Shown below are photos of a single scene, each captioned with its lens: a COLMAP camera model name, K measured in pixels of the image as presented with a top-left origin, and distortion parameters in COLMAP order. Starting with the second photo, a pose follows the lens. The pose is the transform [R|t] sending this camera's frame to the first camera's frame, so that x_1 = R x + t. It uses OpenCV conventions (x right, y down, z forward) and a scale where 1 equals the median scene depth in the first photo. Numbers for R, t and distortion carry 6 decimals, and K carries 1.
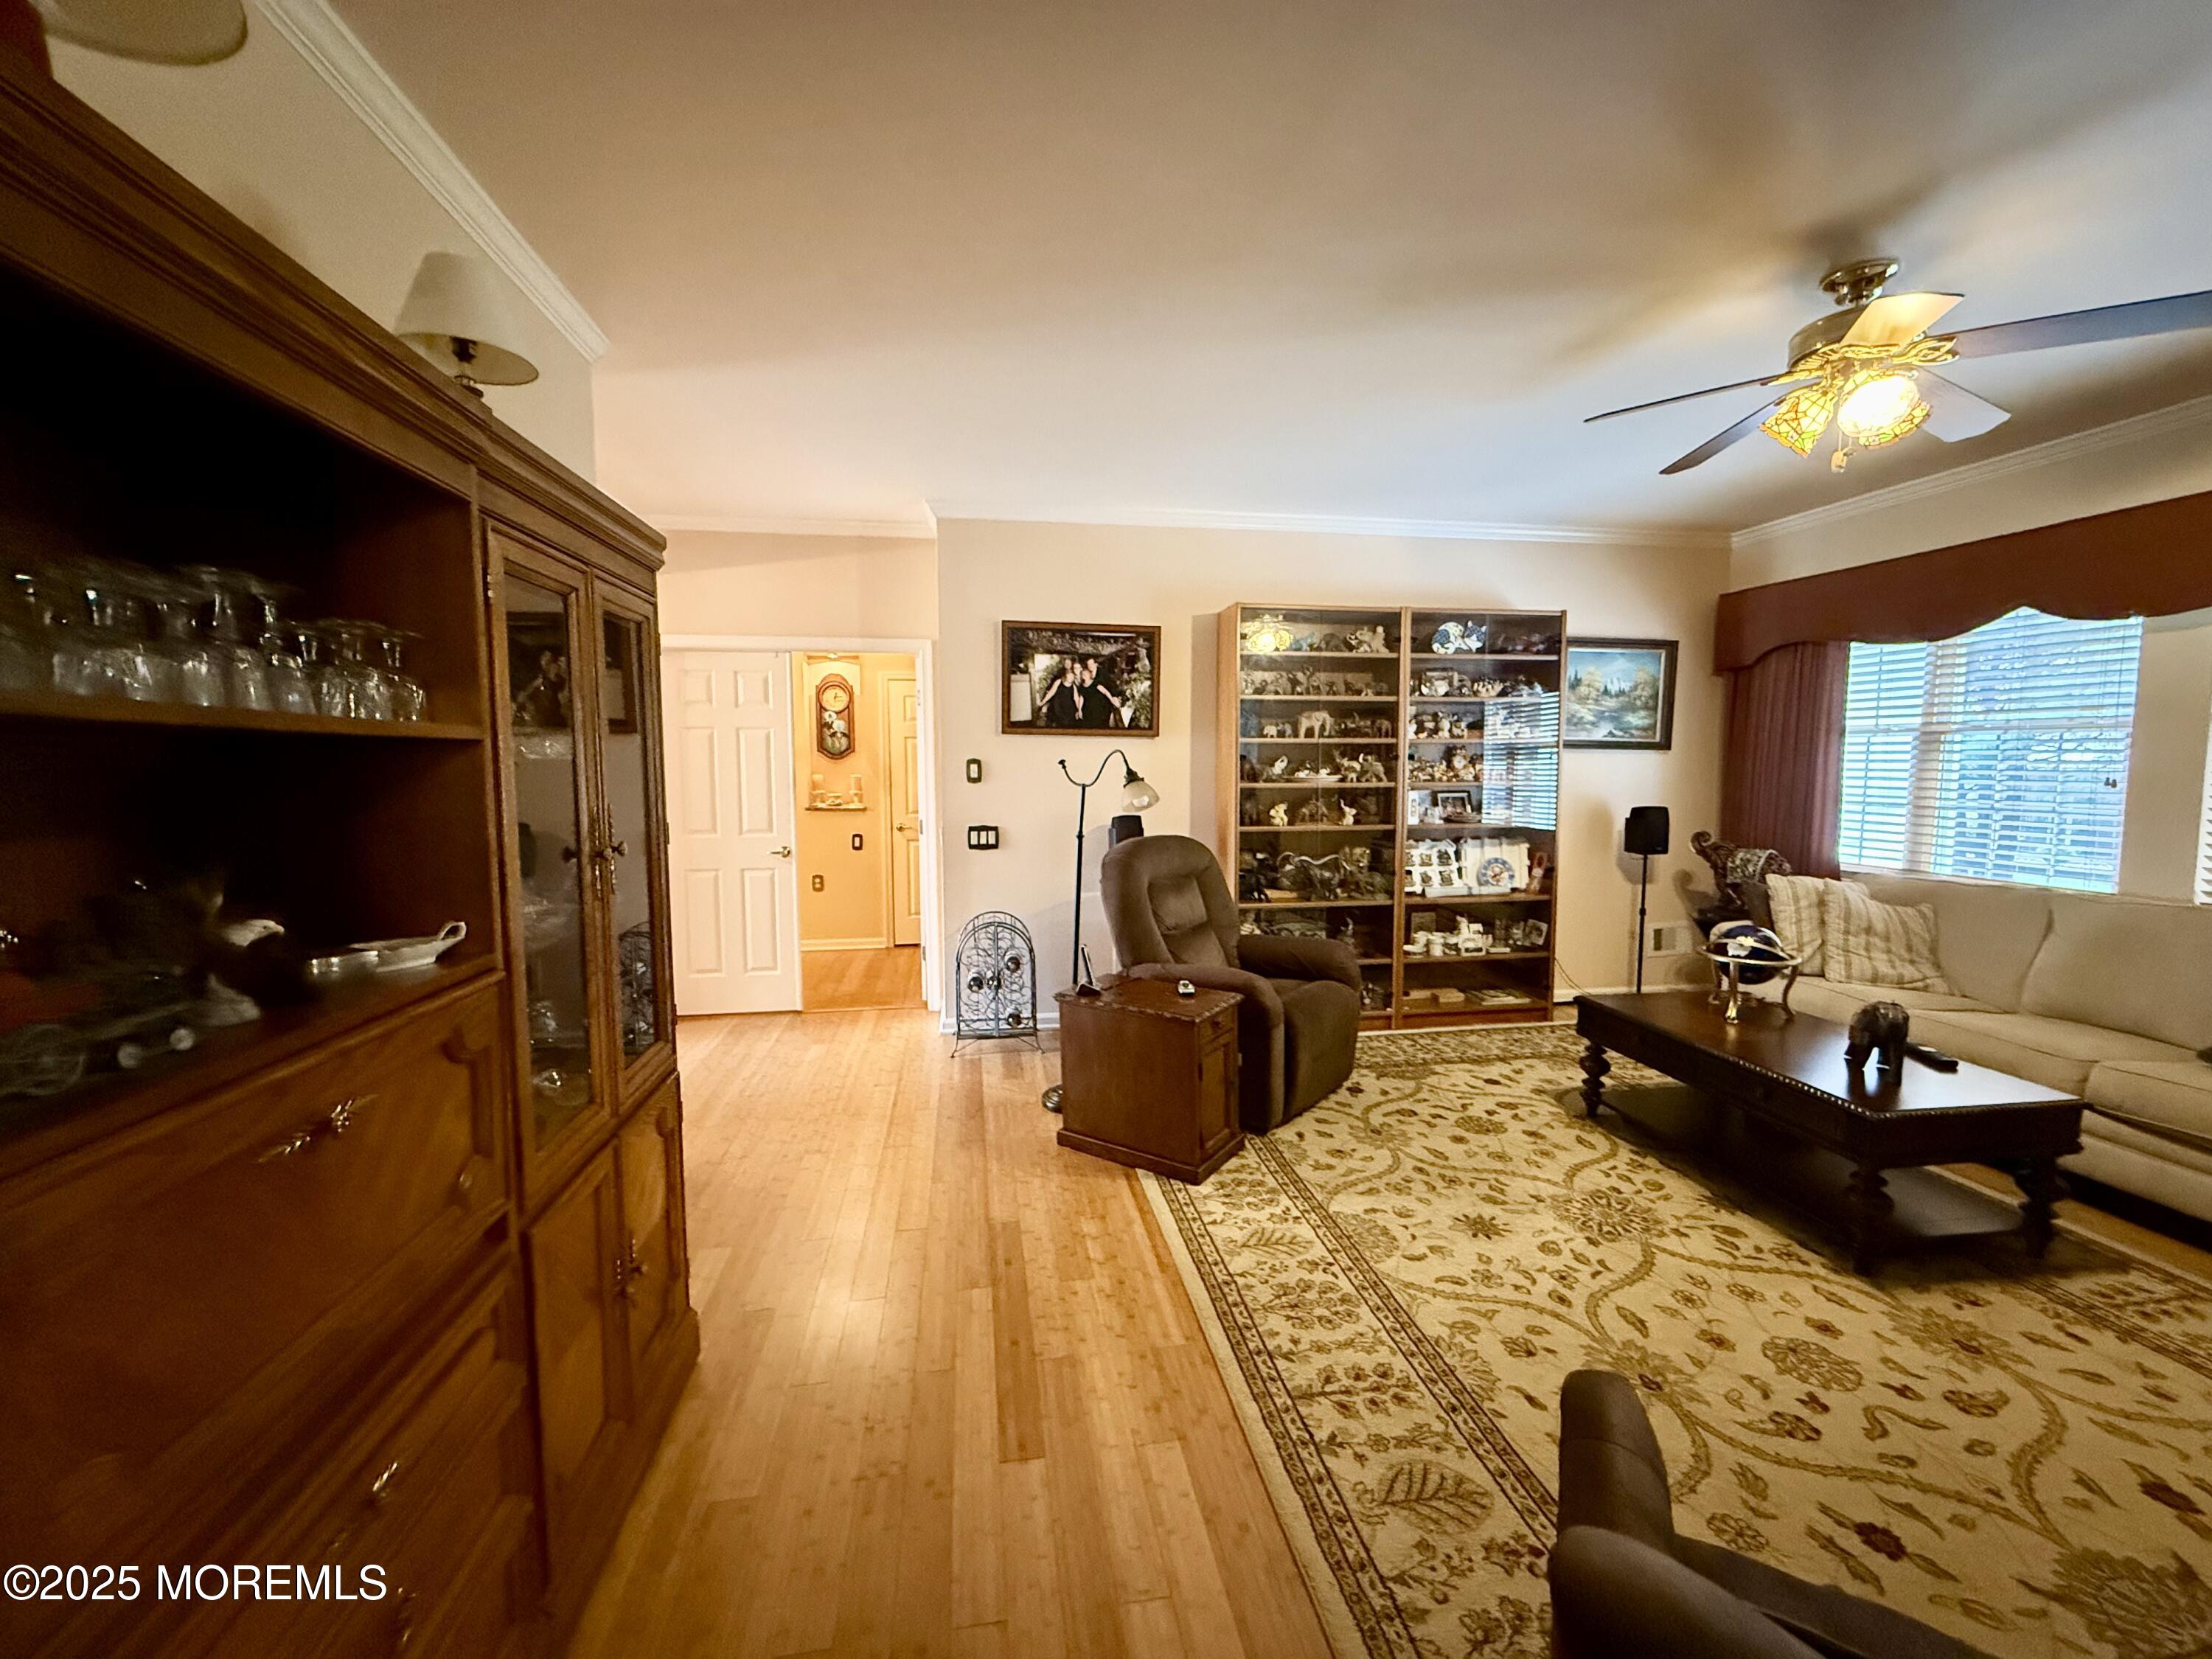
lens RADIAL K [[884.1, 0, 1101.0], [0, 884.1, 830.0], [0, 0, 1]] dist [-0.000388, 0.000119]
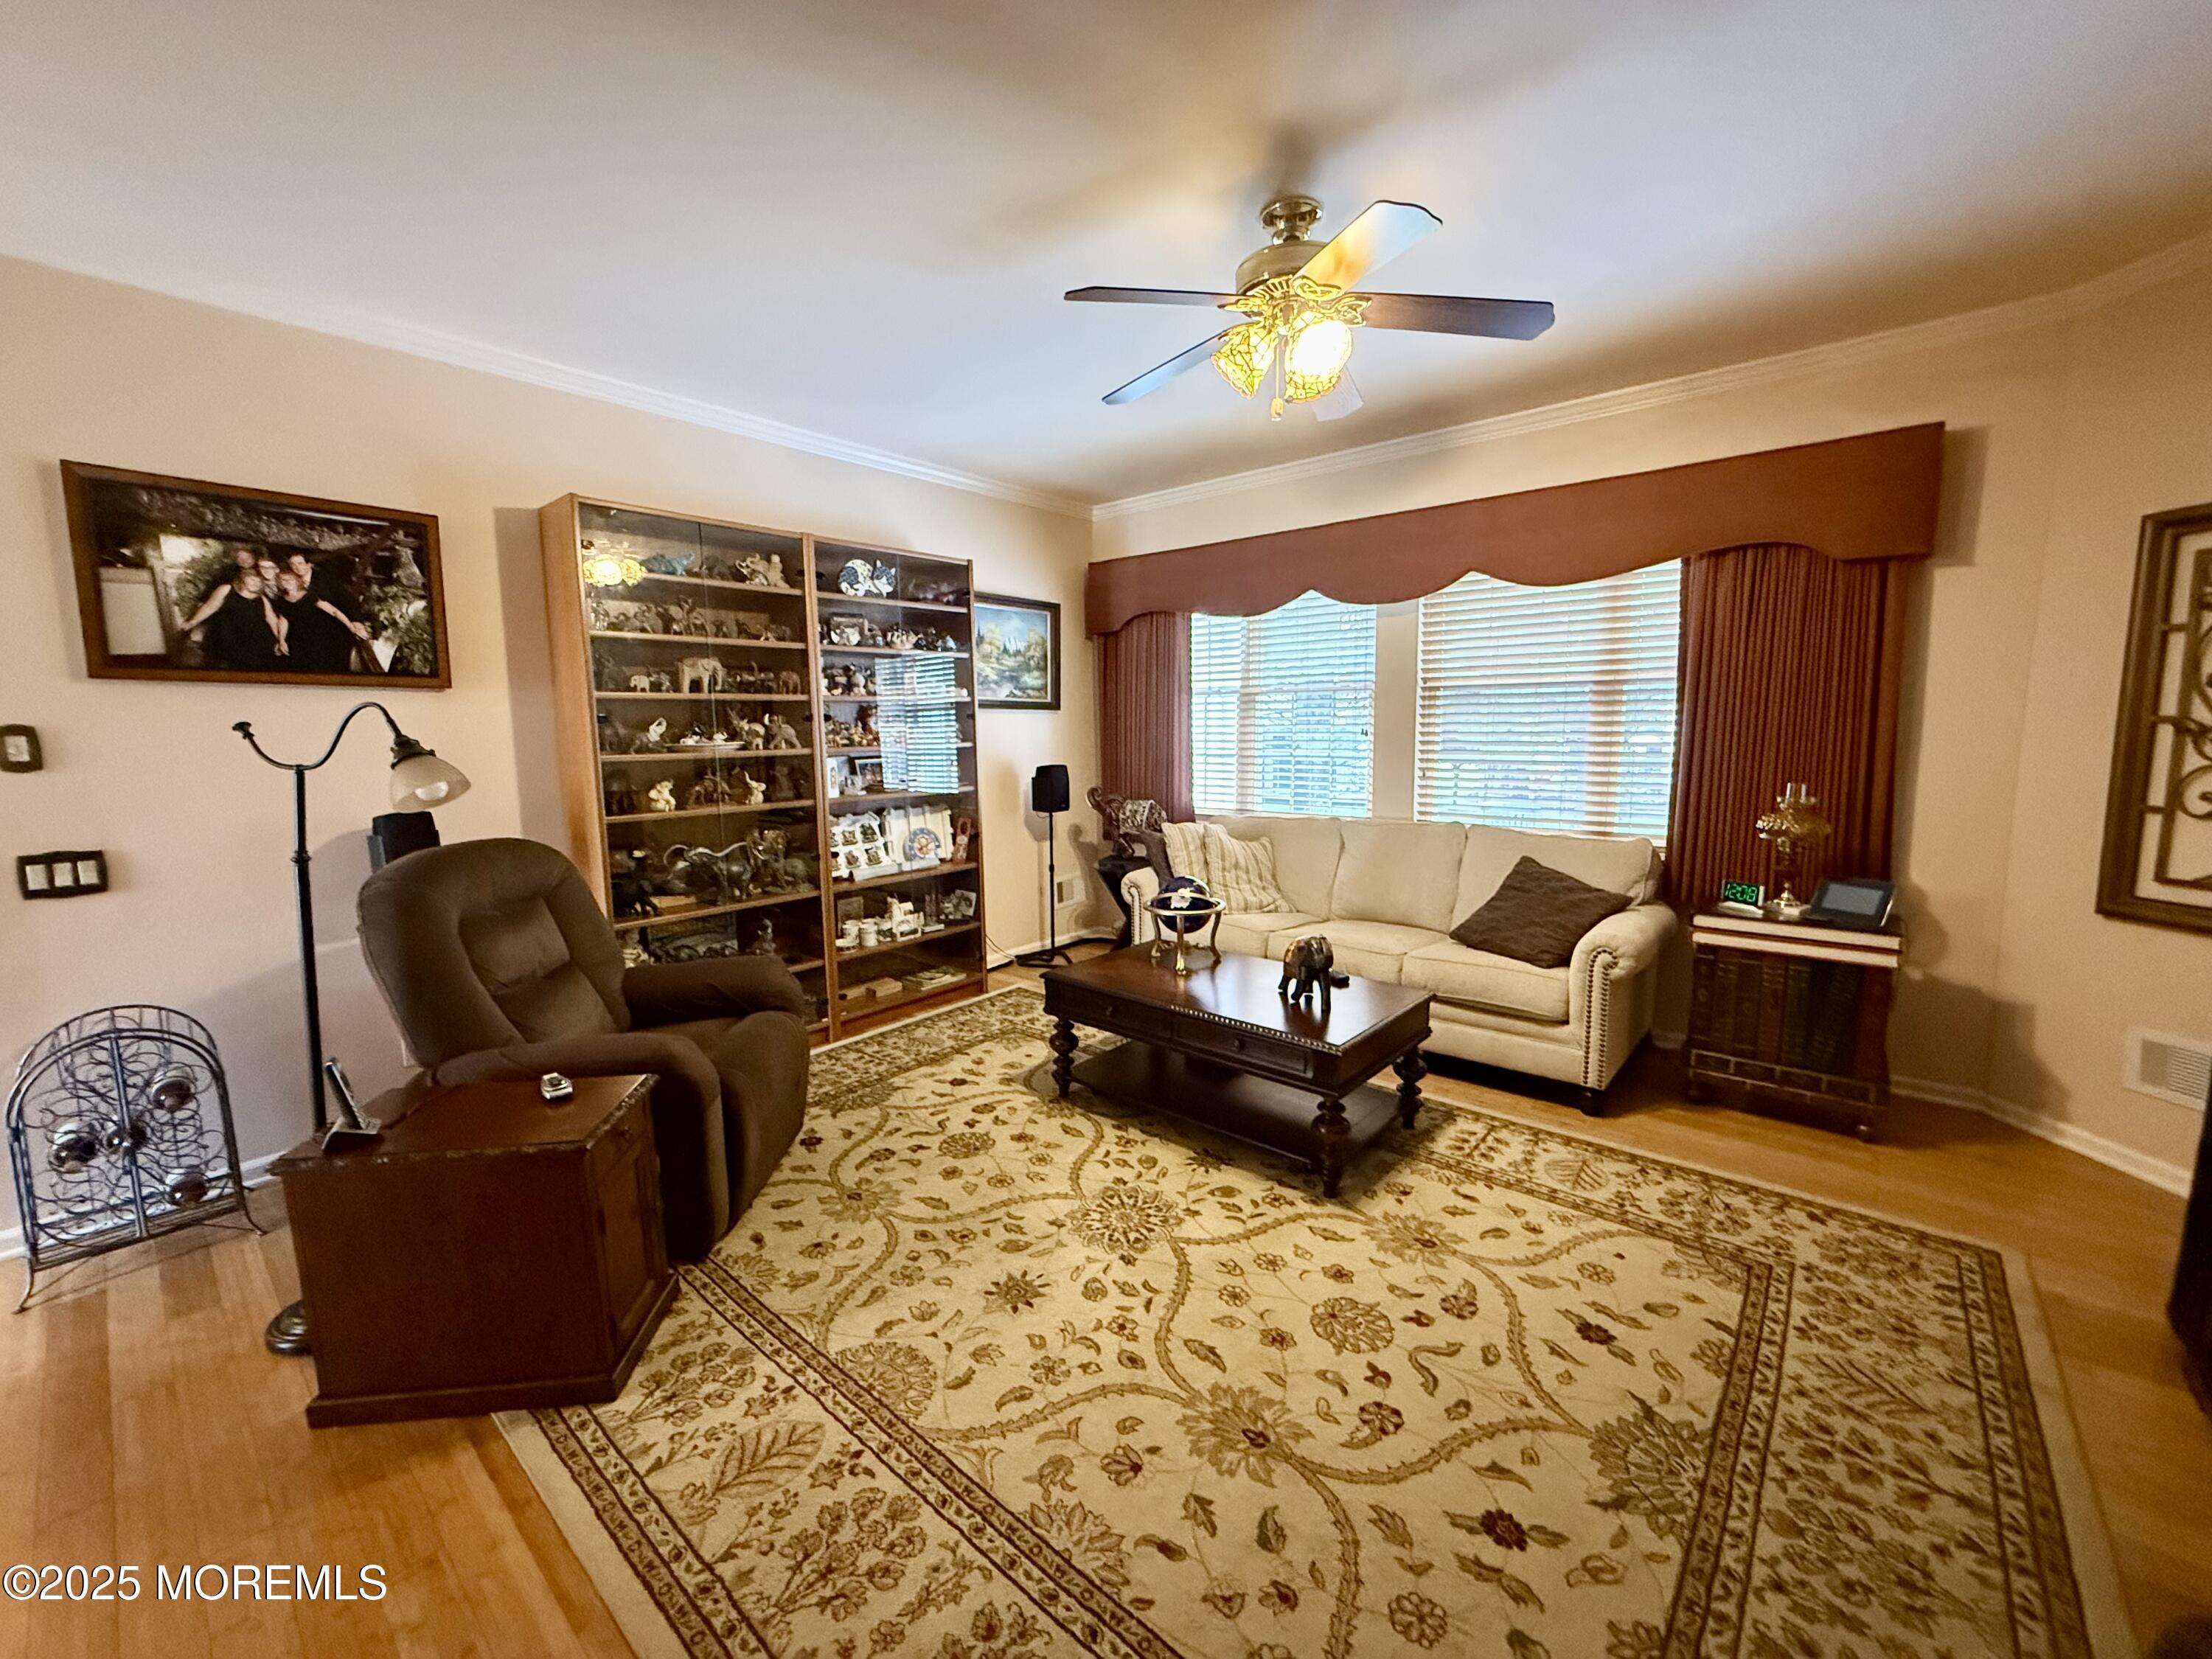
lens RADIAL K [[884.1, 0, 1101.0], [0, 884.1, 830.0], [0, 0, 1]] dist [-0.000388, 0.000119]
pose [[0.762945, -0.086986, 0.640585, 0.005320], [0.064297, 0.996203, 0.058698, -0.011101], [-0.643258, -0.003596, 0.765641, 0.240711]]
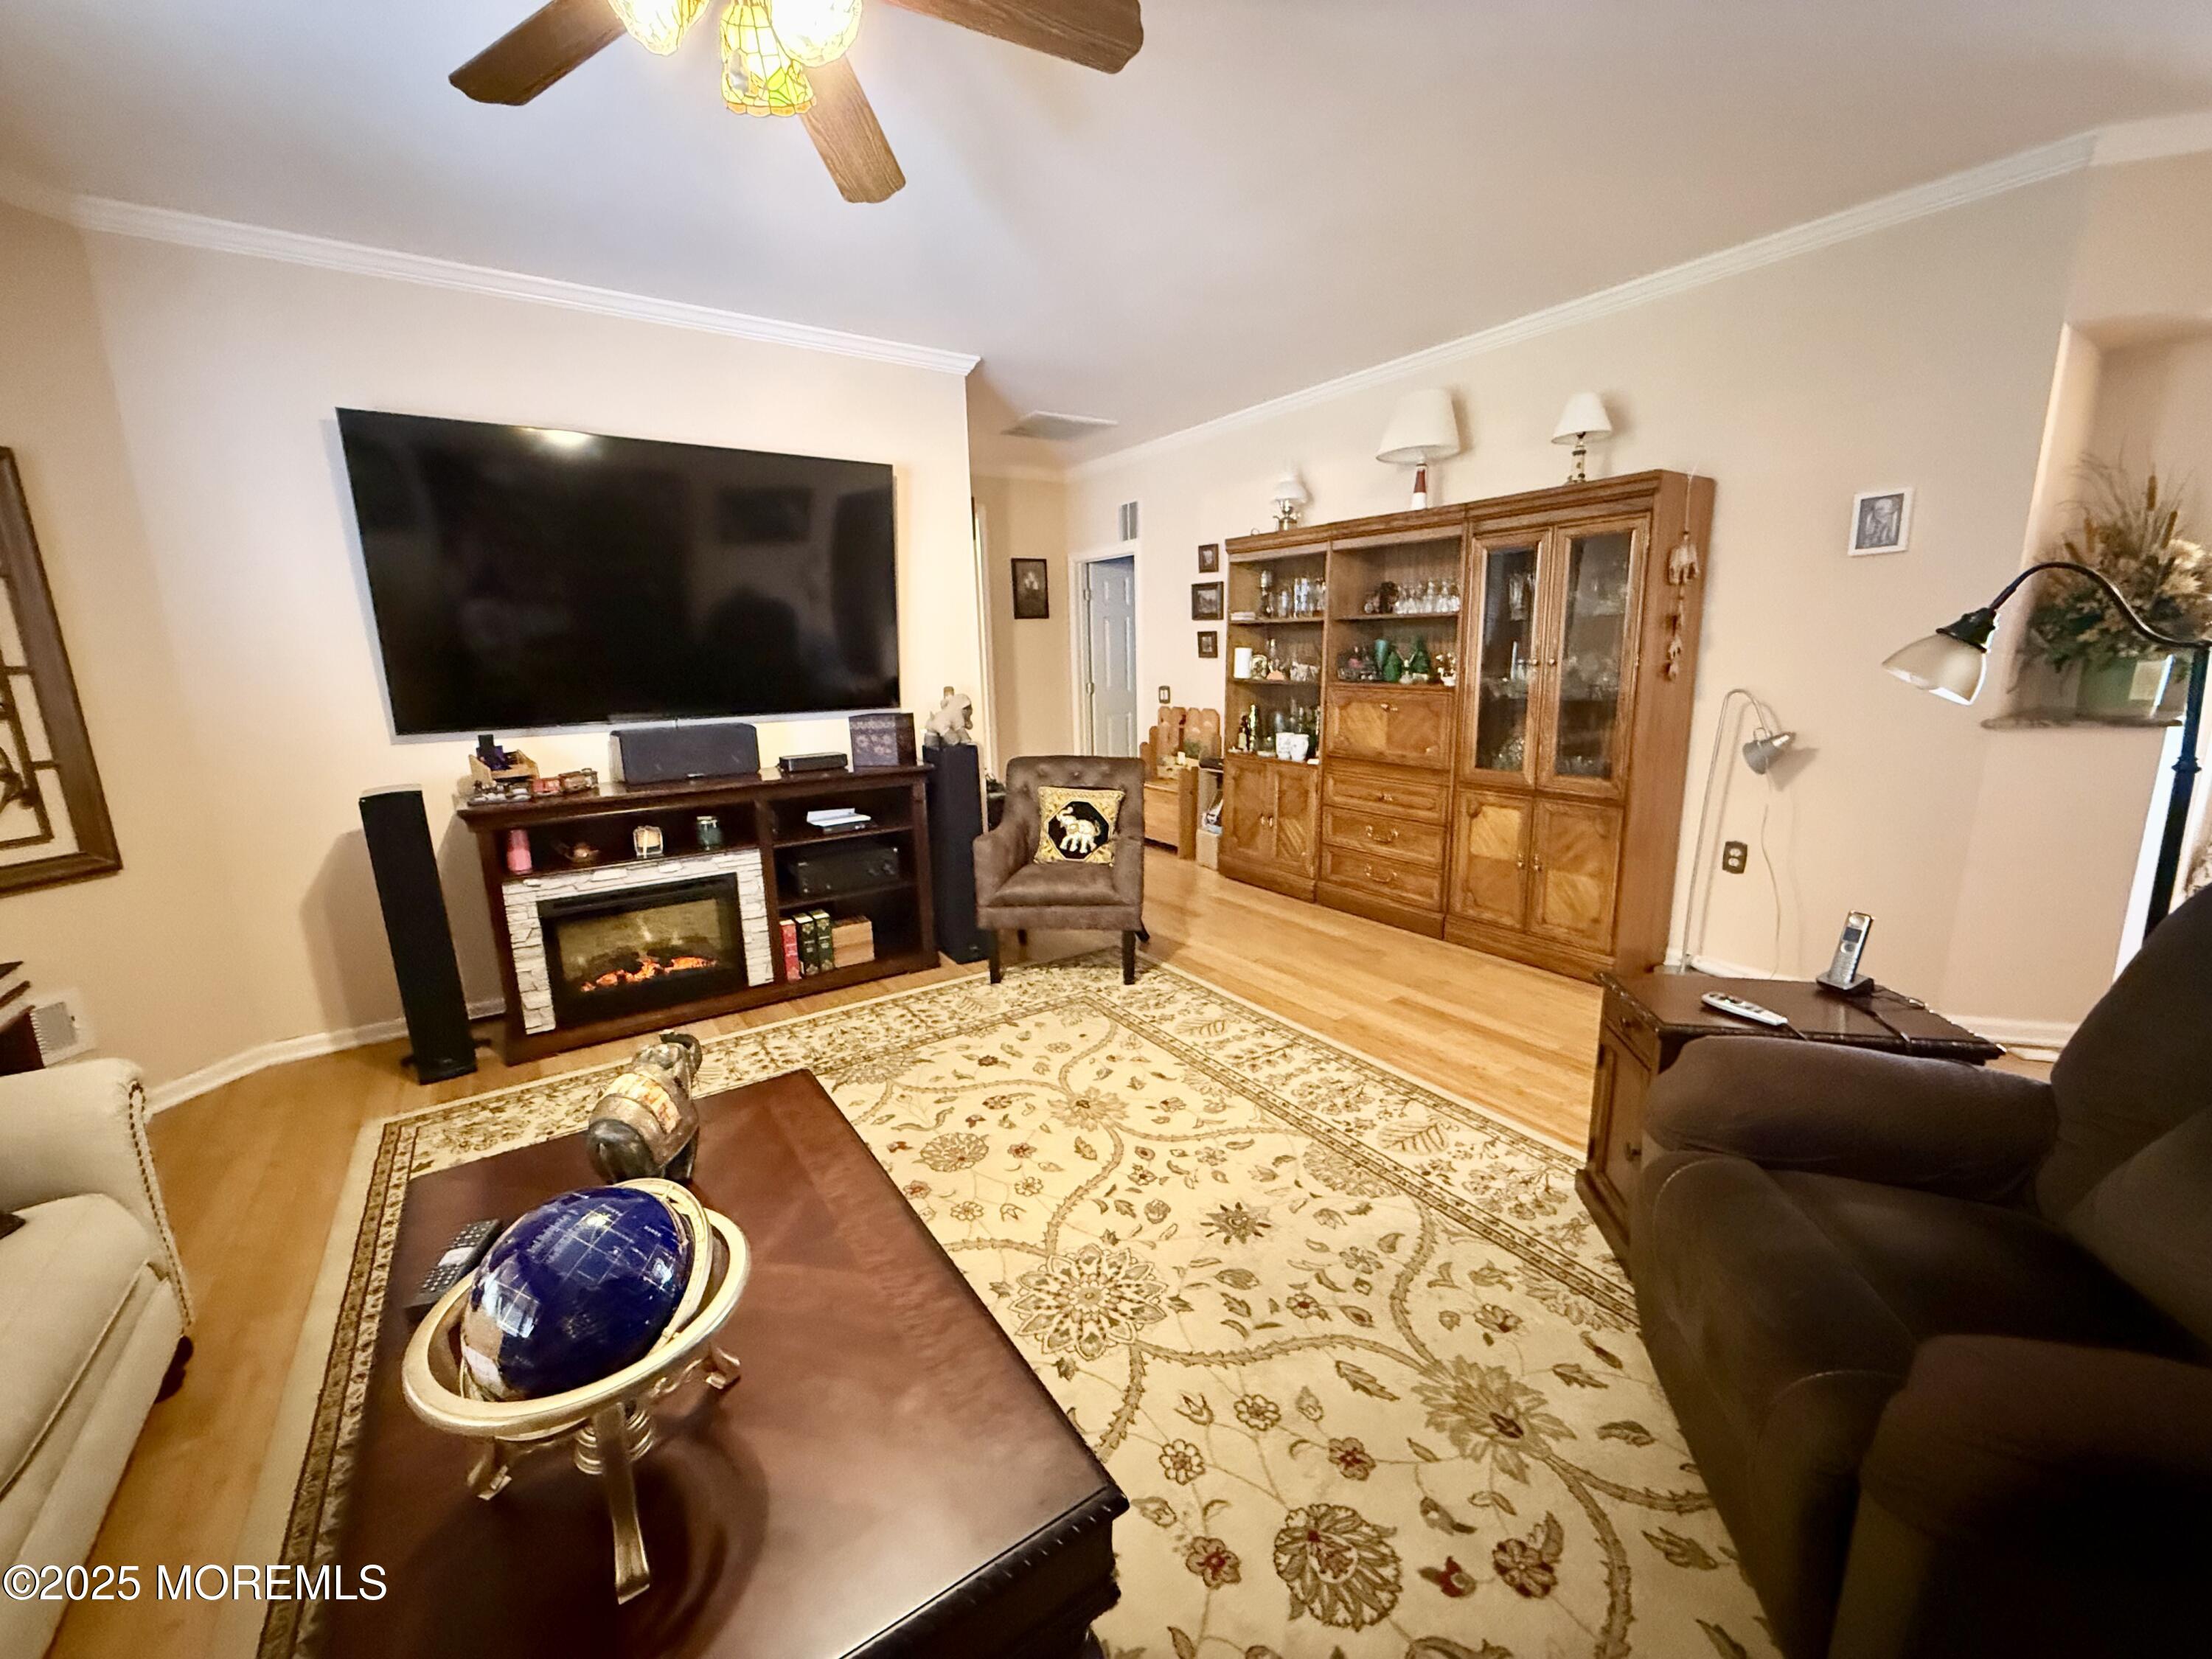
lens RADIAL K [[884.1, 0, 1101.0], [0, 884.1, 830.0], [0, 0, 1]] dist [-0.000388, 0.000119]
pose [[-0.904044, 0.106894, -0.413859, 0.597979], [-0.011380, 0.961863, 0.273295, -0.071295], [0.427289, 0.251781, -0.868349, 1.116492]]
